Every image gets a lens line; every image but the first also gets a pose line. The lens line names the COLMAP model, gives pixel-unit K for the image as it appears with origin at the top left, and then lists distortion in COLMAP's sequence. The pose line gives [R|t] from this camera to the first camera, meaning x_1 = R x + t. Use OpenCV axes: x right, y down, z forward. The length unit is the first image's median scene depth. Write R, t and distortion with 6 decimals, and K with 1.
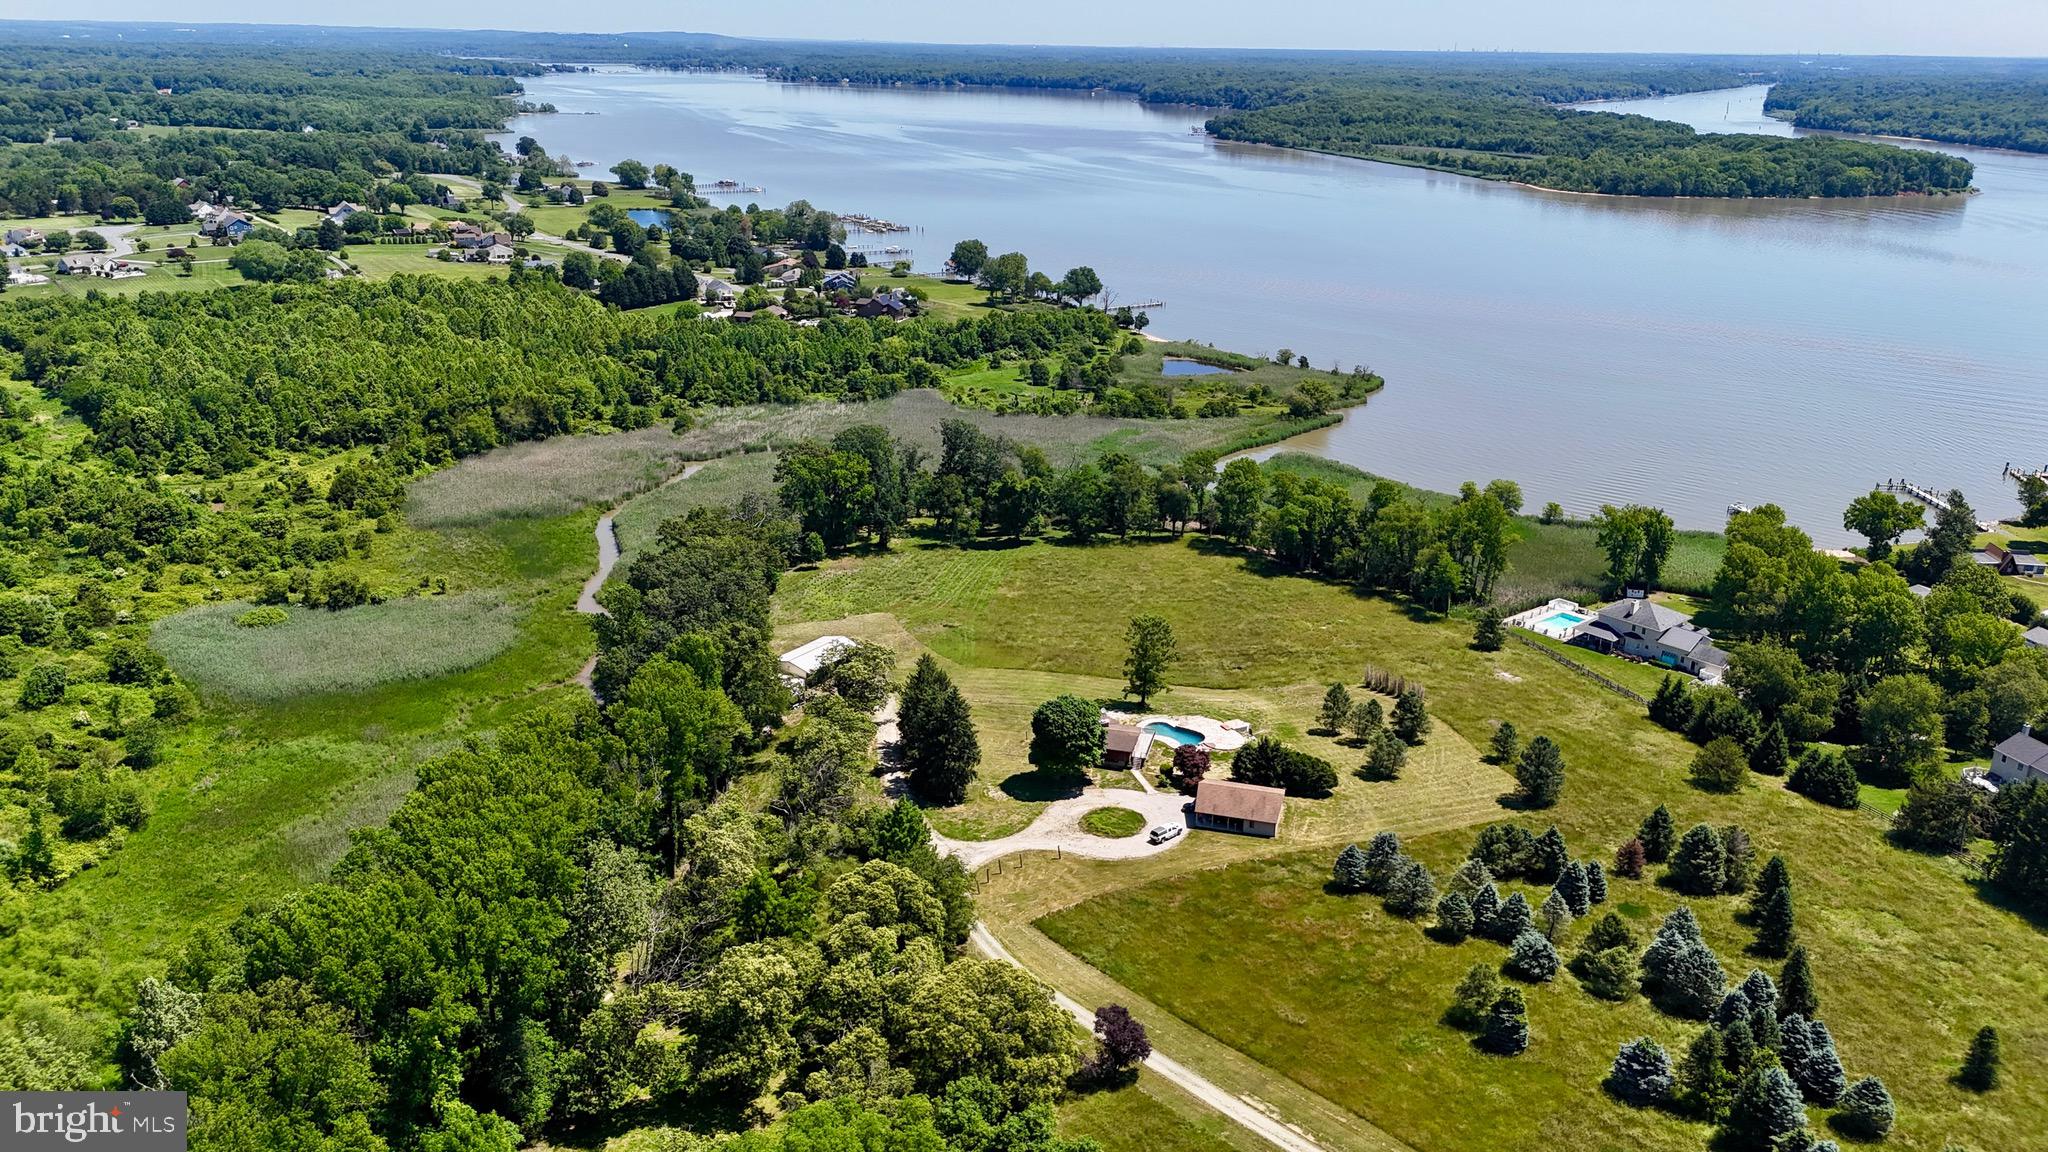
lens RADIAL K [[1511.5, 0, 1023.2], [0, 1511.5, 578.0], [0, 0, 1]] dist [0.071919, -0.080855]
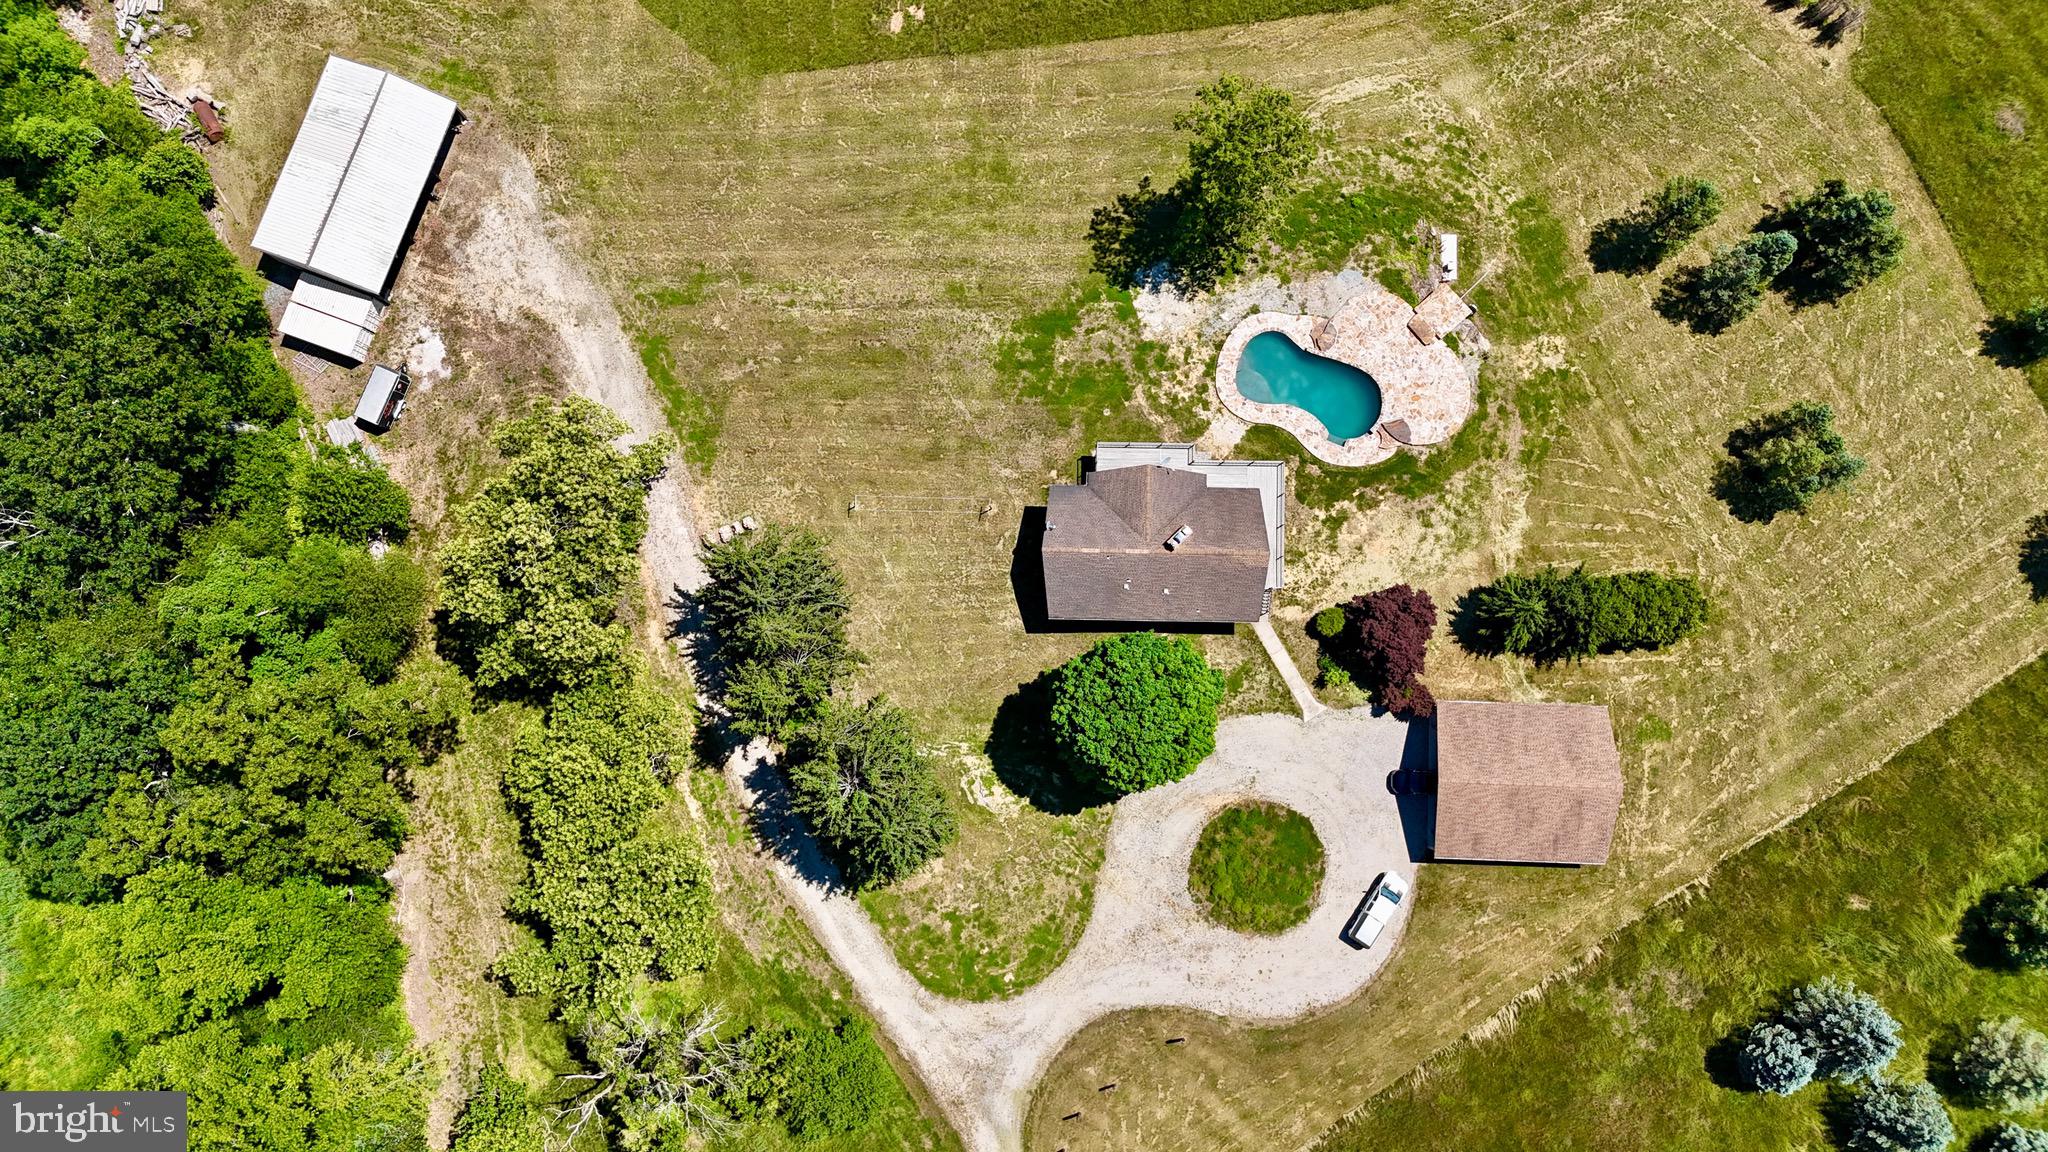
lens RADIAL K [[1511.5, 0, 1008.1], [0, 1511.5, 577.6], [0, 0, 1]] dist [0.071919, -0.080855]
pose [[0.974175, -0.225092, 0.017774, -0.003418], [0.071827, 0.383563, 0.920717, -0.178712], [-0.214064, -0.895663, 0.389825, 0.495972]]
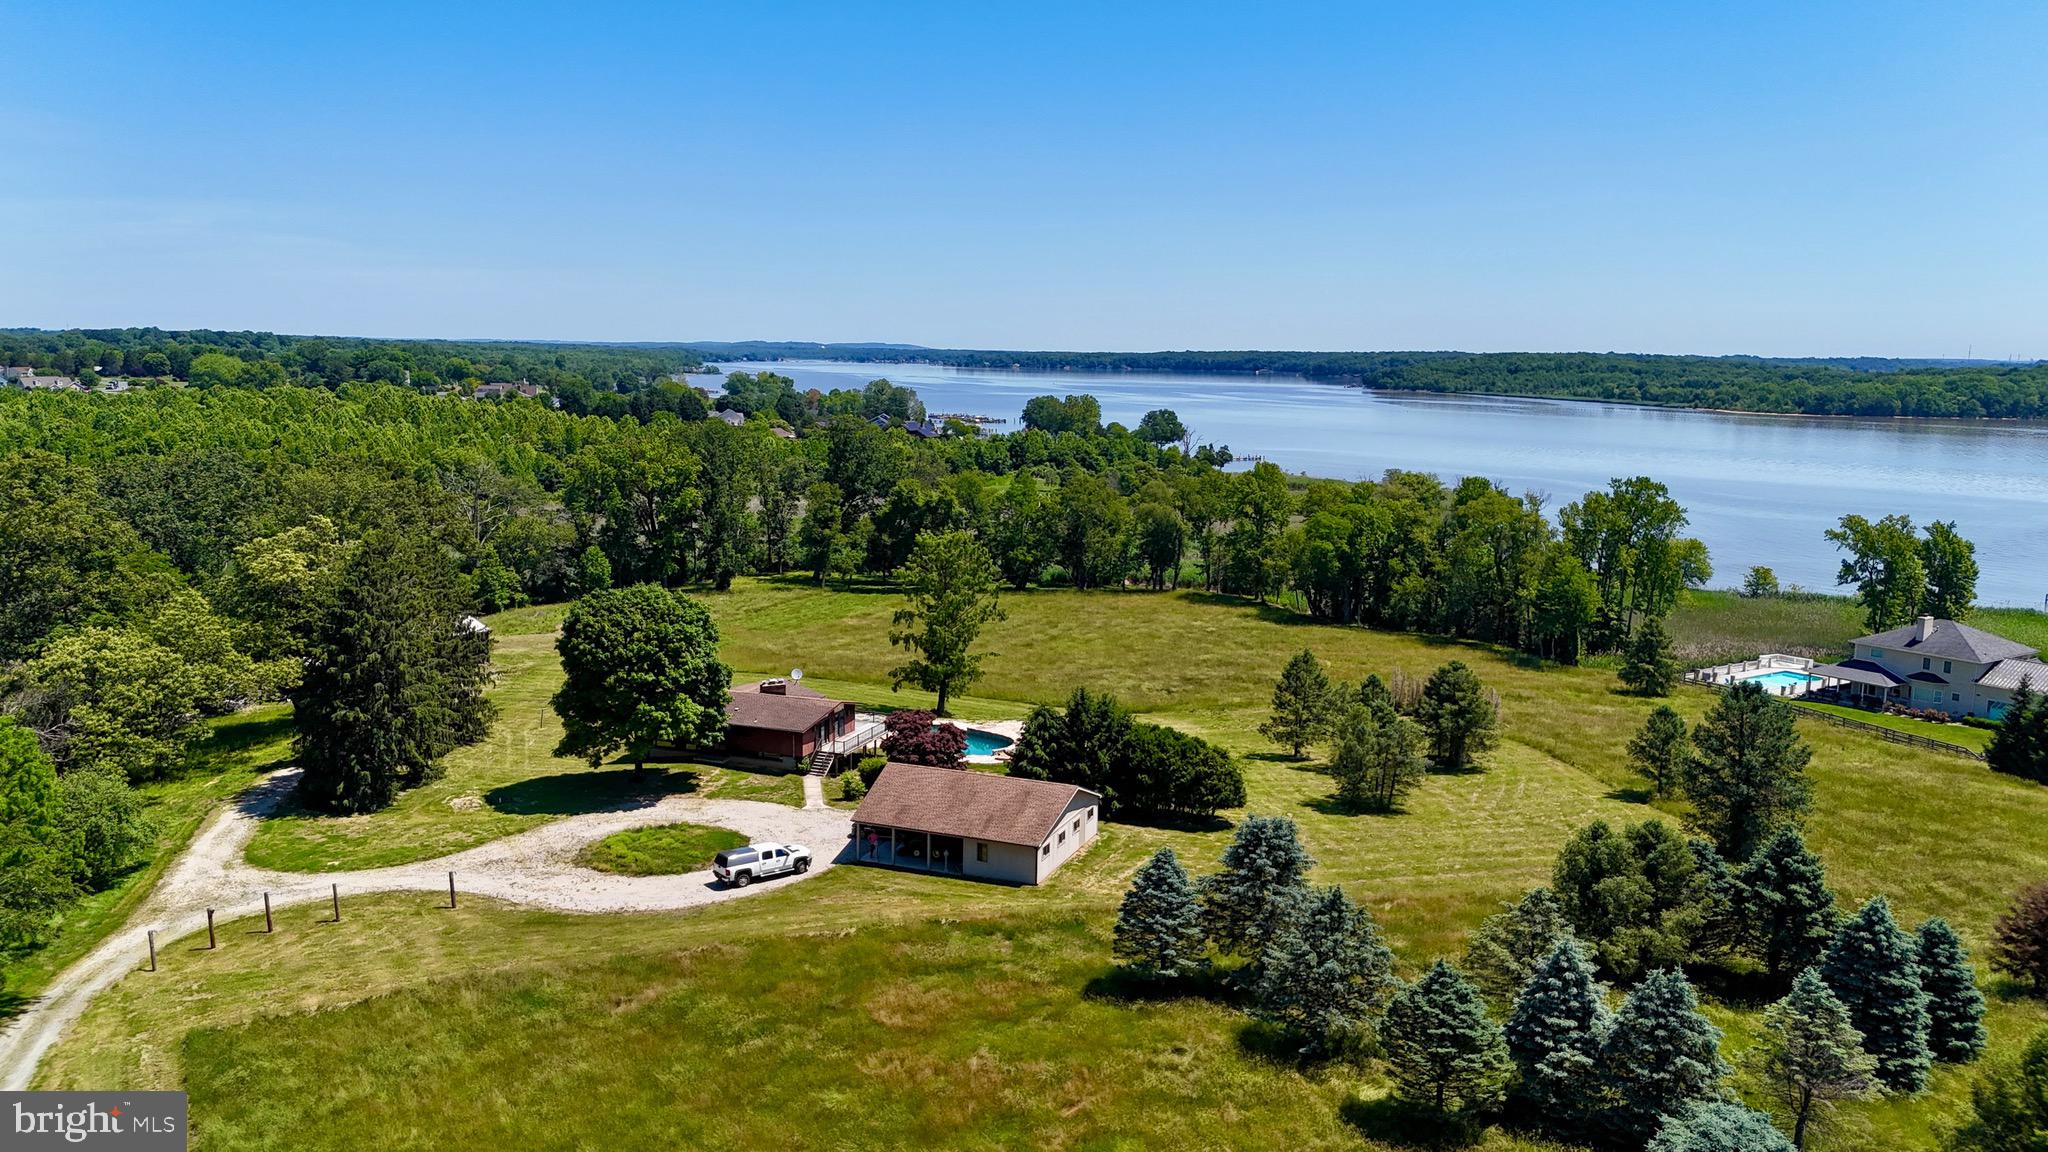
lens RADIAL K [[1511.5, 0, 1026.6], [0, 1511.5, 573.8], [0, 0, 1]] dist [0.071919, -0.080855]
pose [[0.993028, 0.015497, -0.116859, 0.110761], [-0.038117, 0.980280, -0.193901, 0.089577], [0.111549, 0.197003, 0.974036, 0.323587]]
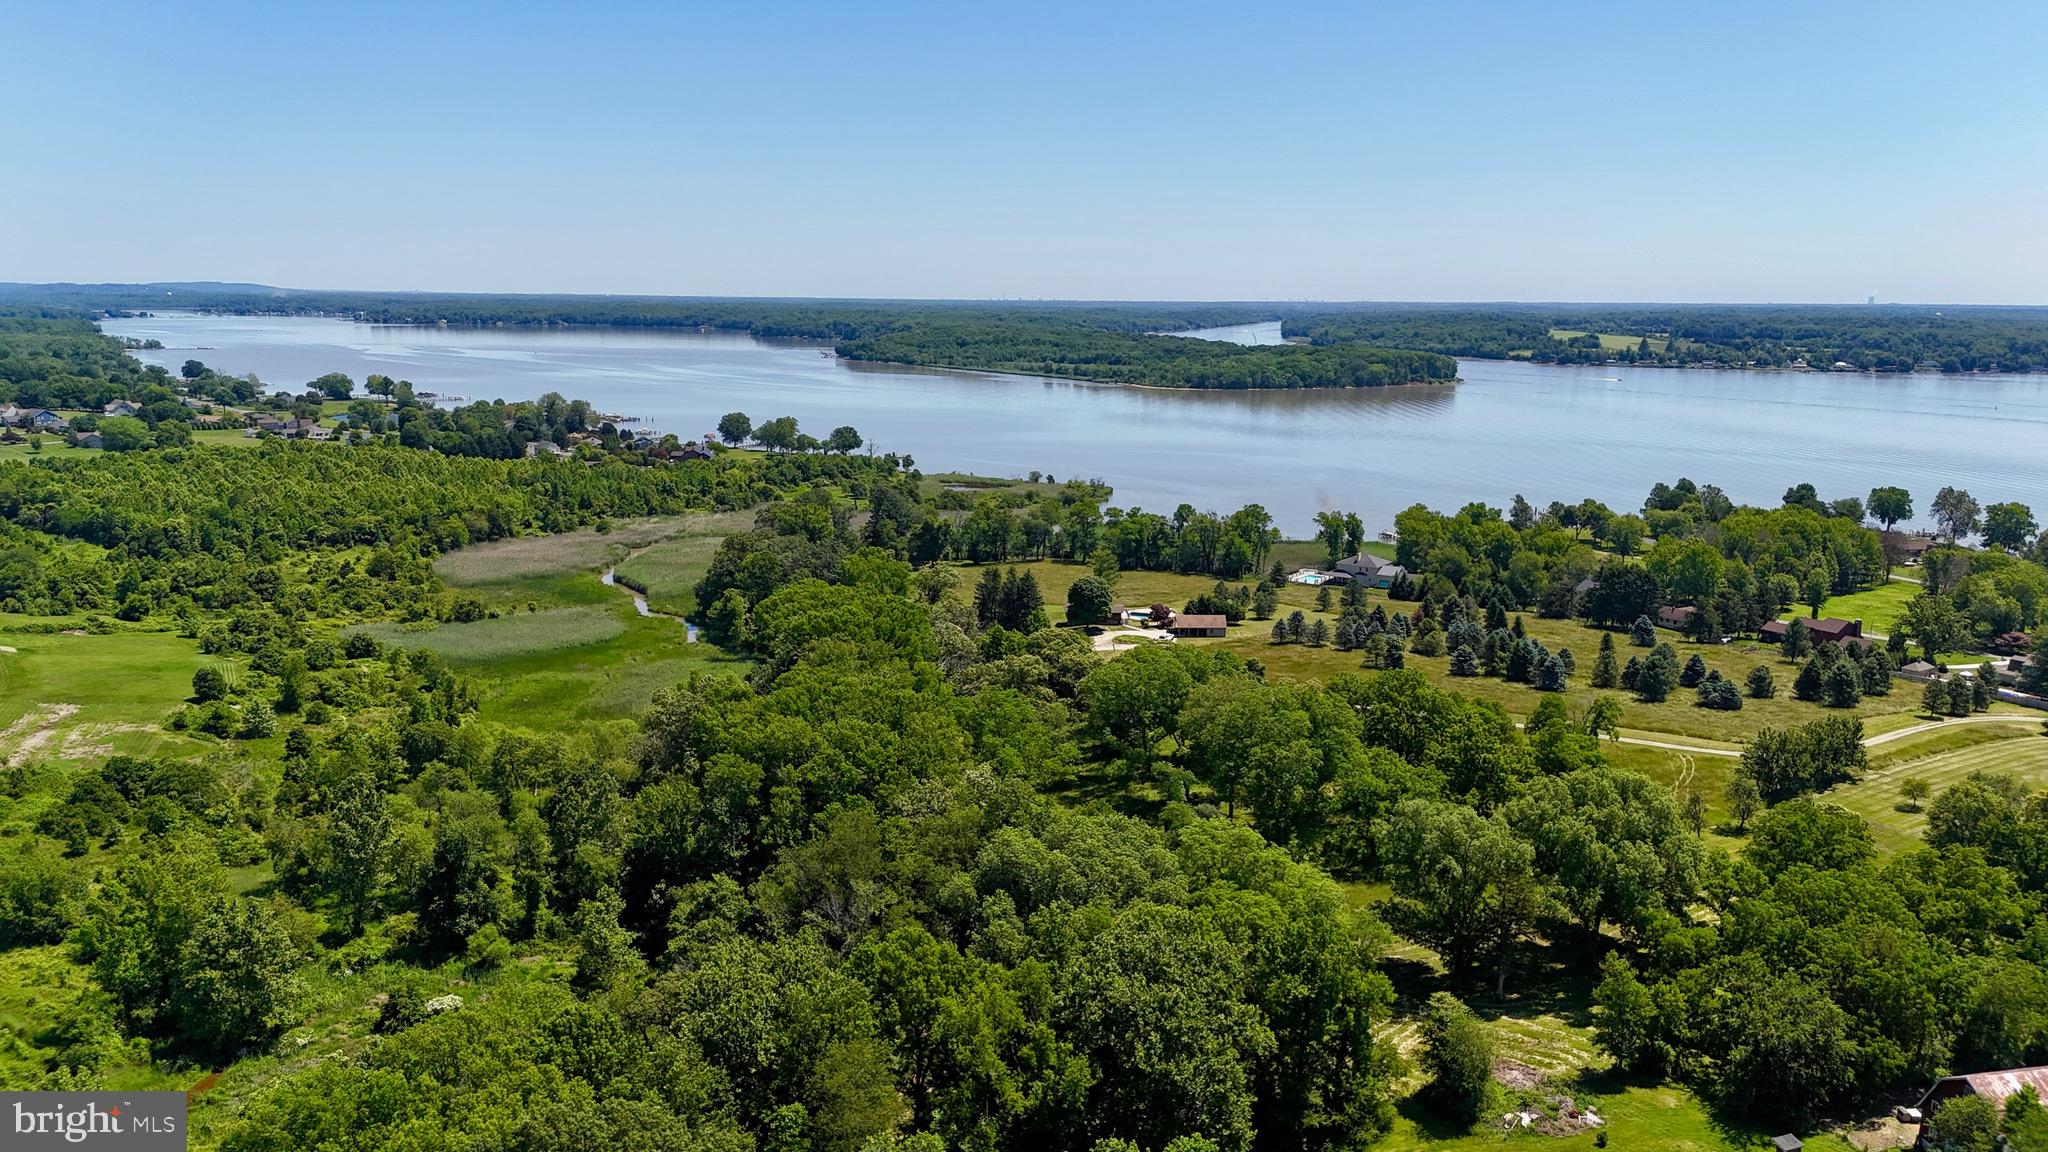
lens RADIAL K [[1511.5, 0, 1024.4], [0, 1511.5, 588.0], [0, 0, 1]] dist [0.071919, -0.080855]
pose [[0.961454, -0.058507, 0.268670, -0.271816], [0.097179, 0.986345, -0.132969, 0.171566], [-0.257222, 0.153952, 0.954010, -0.310546]]
